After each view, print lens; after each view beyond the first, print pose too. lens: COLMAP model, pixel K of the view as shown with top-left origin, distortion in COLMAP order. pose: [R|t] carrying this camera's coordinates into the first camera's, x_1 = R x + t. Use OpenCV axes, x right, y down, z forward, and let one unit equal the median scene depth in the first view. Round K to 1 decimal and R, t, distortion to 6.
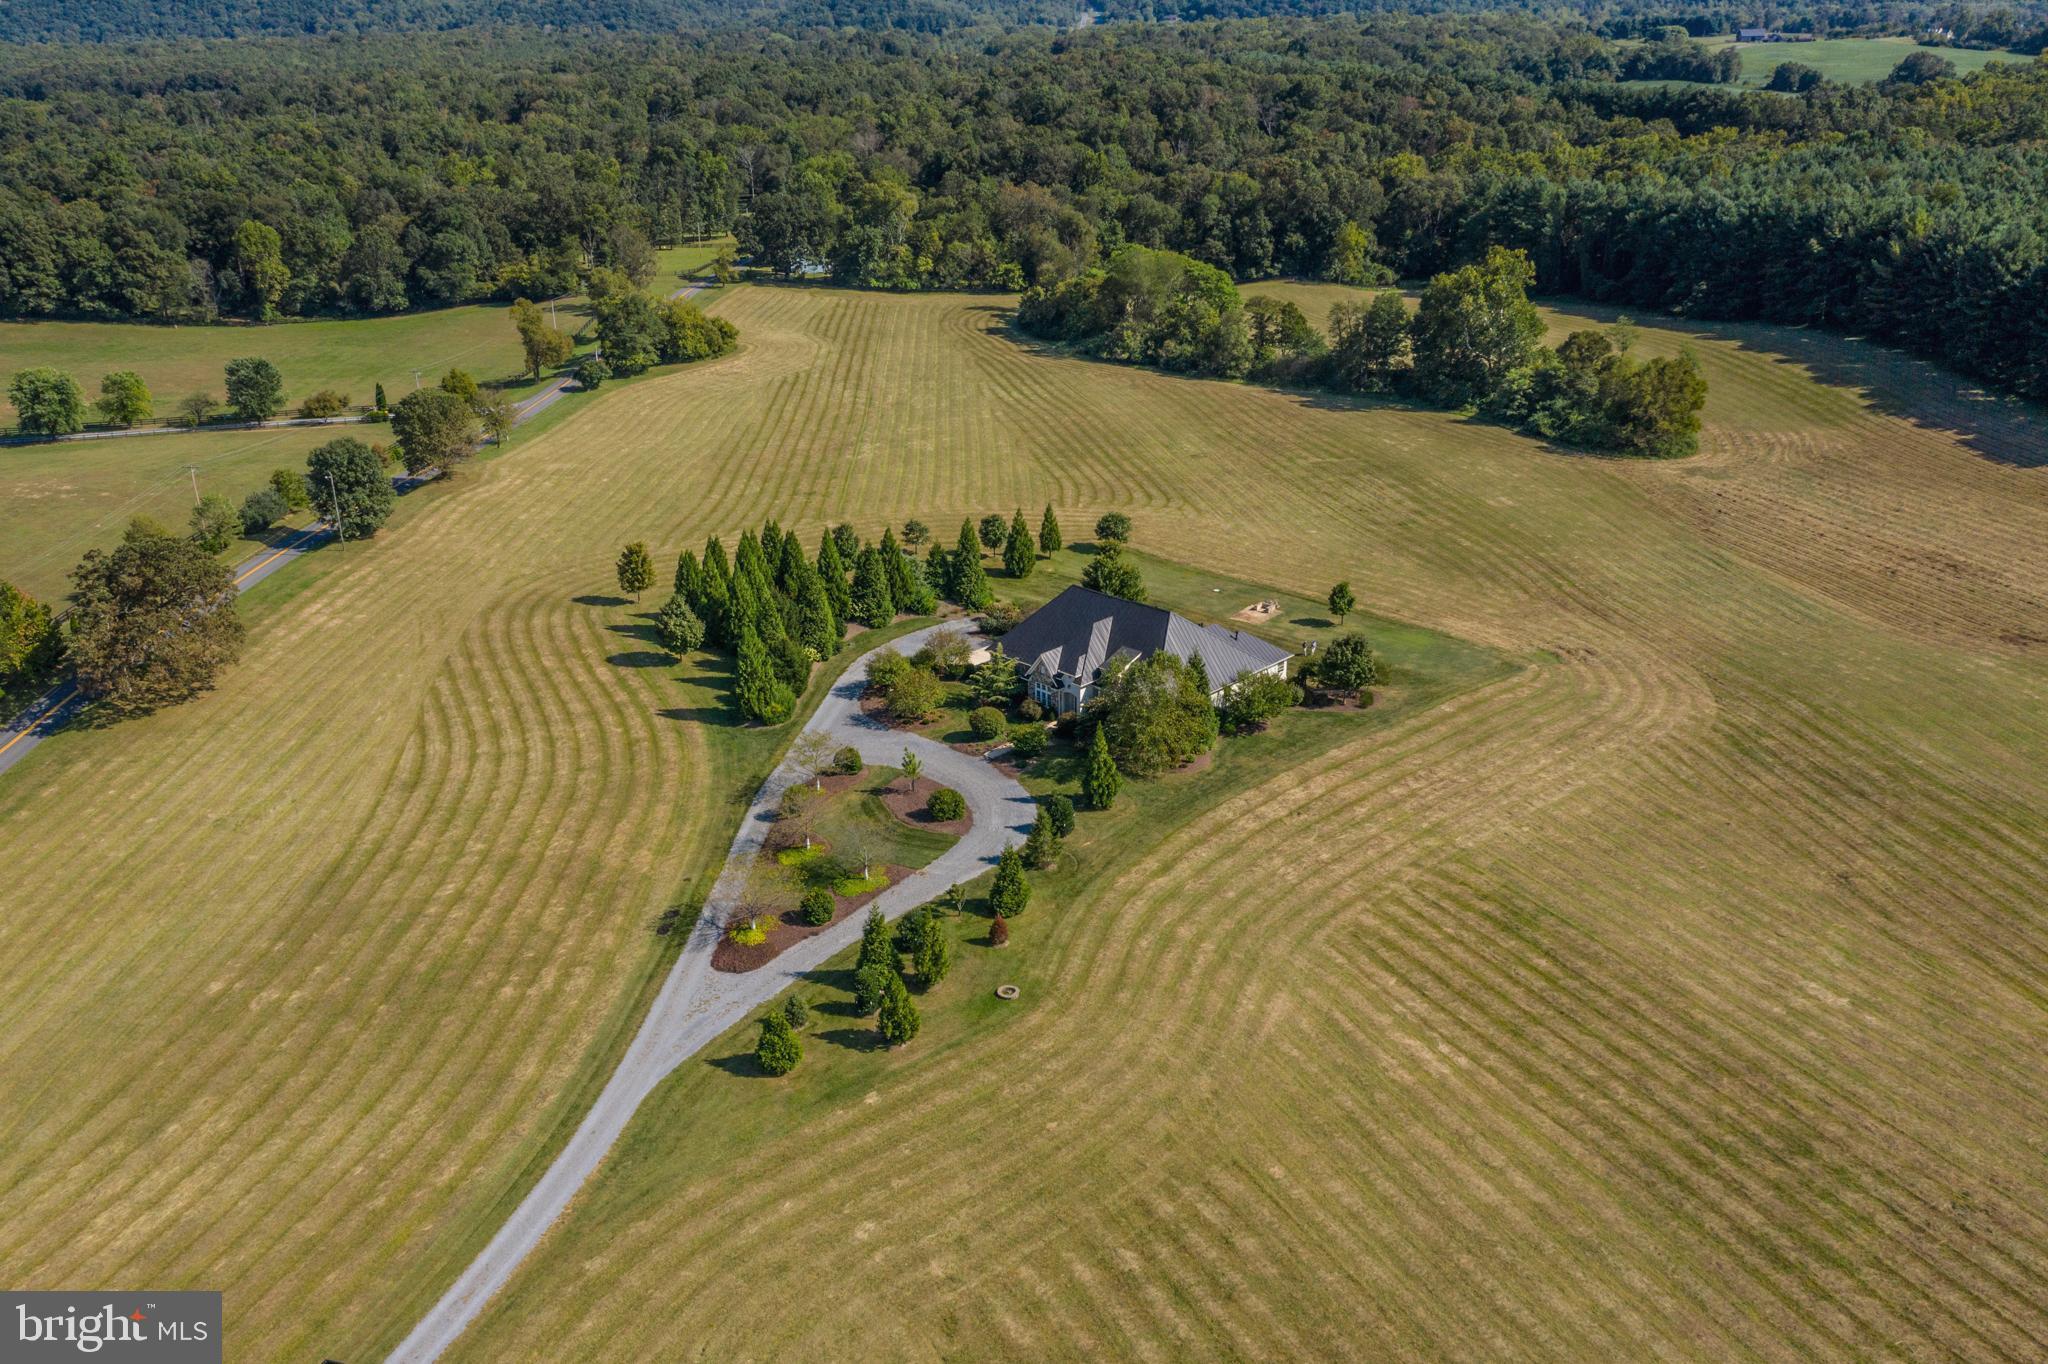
lens RADIAL K [[1686.2, 0, 1026.6], [0, 1686.2, 670.8], [0, 0, 1]] dist [-0.012288, 0.003173]
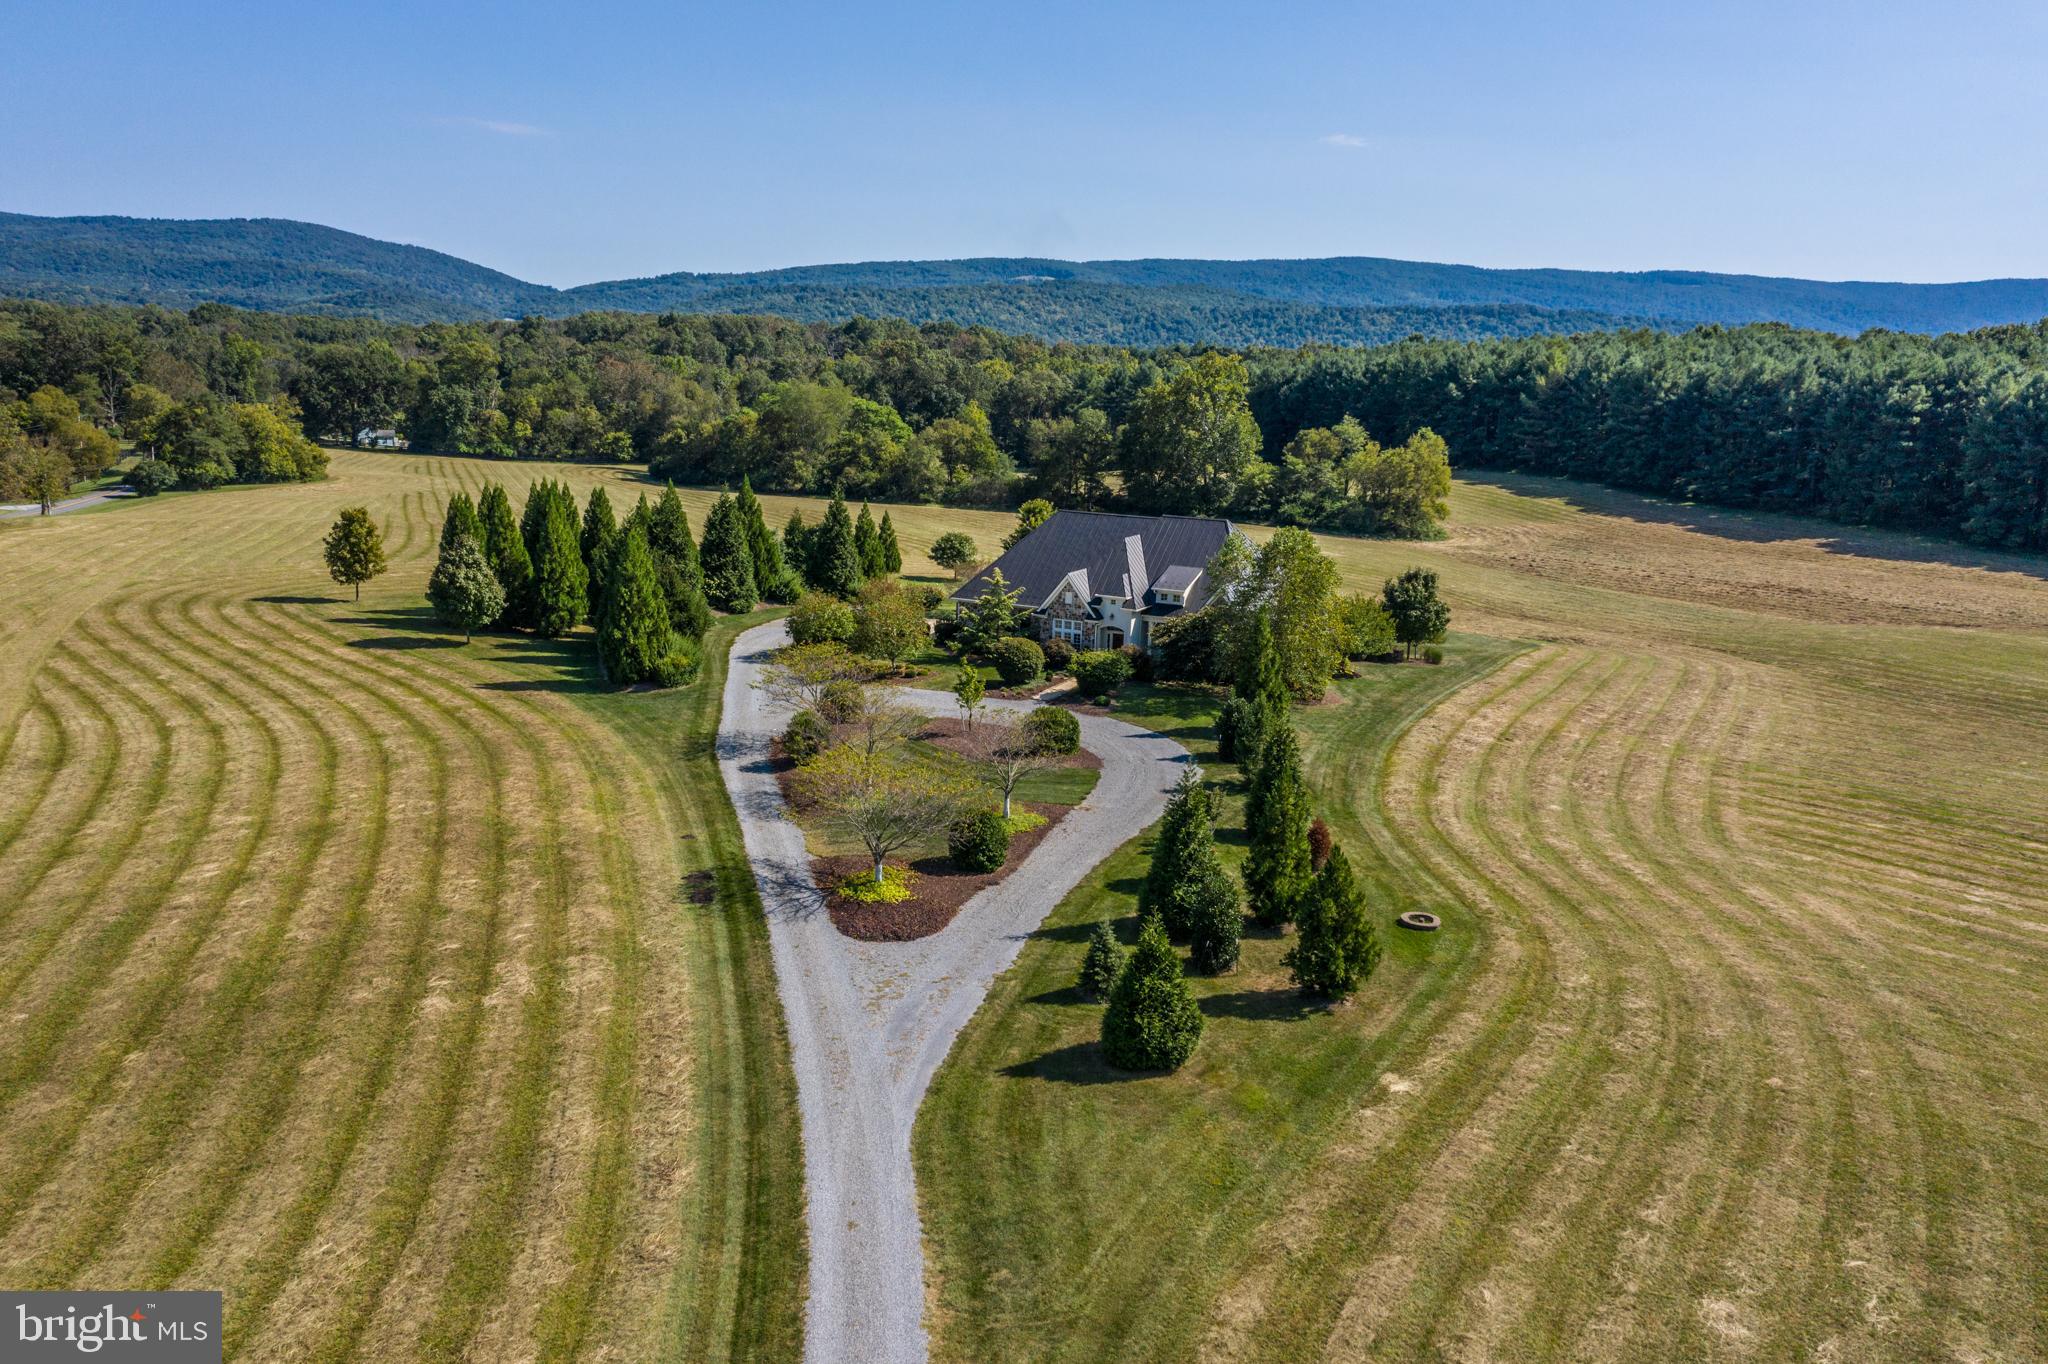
lens RADIAL K [[1580.3, 0, 1036.5], [0, 1580.3, 677.8], [0, 0, 1]] dist [-0.015631, 0.001469]
pose [[0.945597, -0.018355, 0.324823, -0.117721], [0.074745, 0.983958, -0.161989, 0.074503], [-0.316638, 0.177455, 0.931799, 0.218569]]
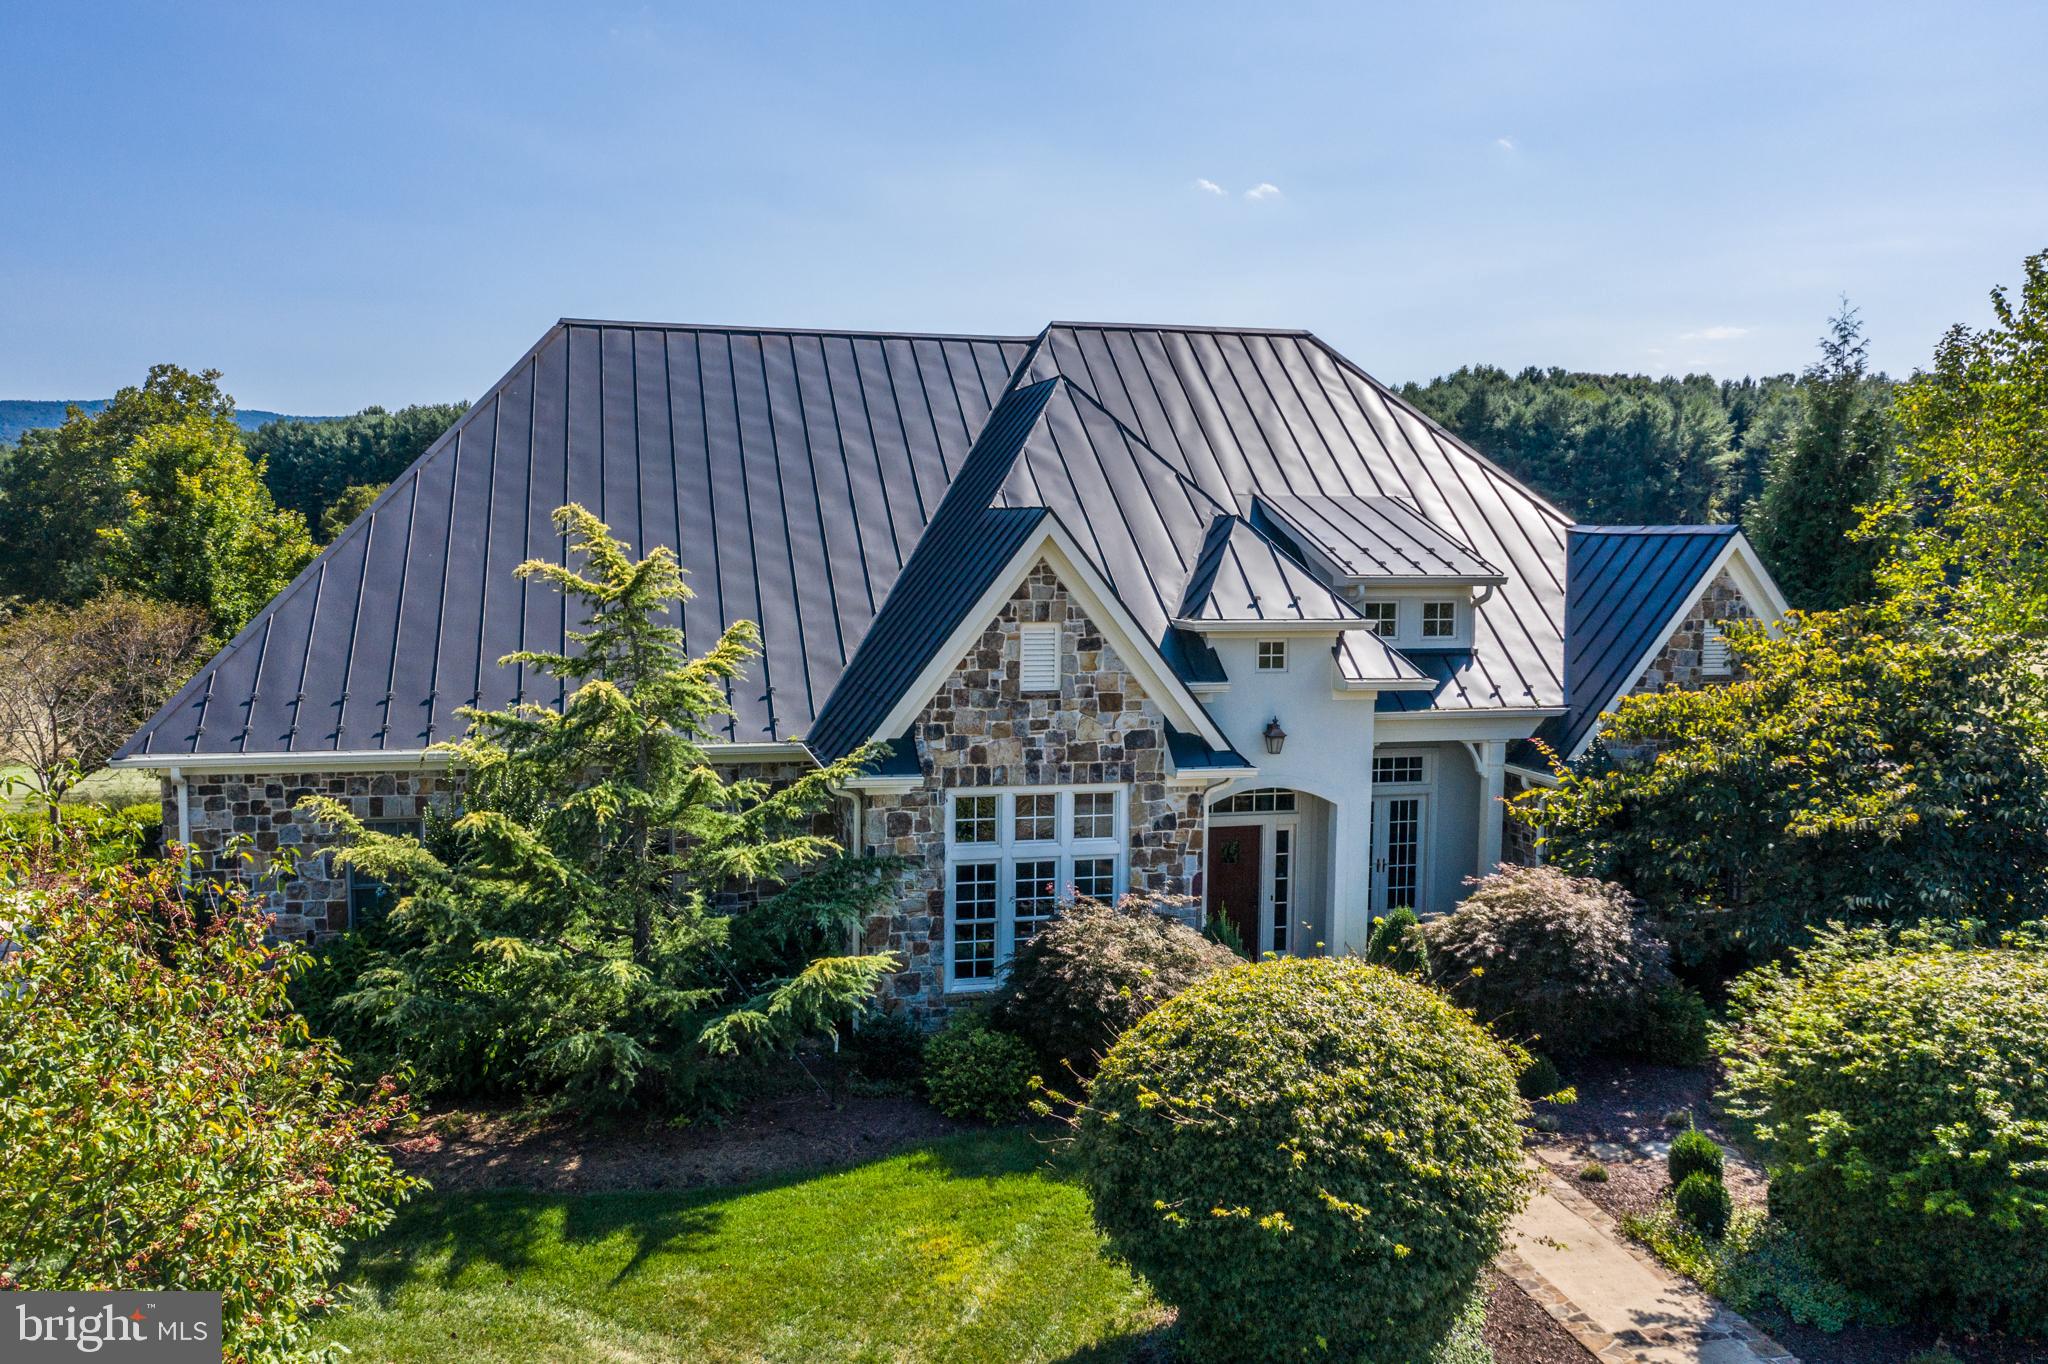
lens RADIAL K [[1669.4, 0, 1024.0], [0, 1669.4, 682.0], [0, 0, 1]] dist [-0.015556, 0.013975]
pose [[0.535577, -0.059458, 0.842391, -0.049126], [0.298551, 0.946433, -0.123013, 0.008231], [-0.789952, 0.317380, 0.524639, 0.512298]]
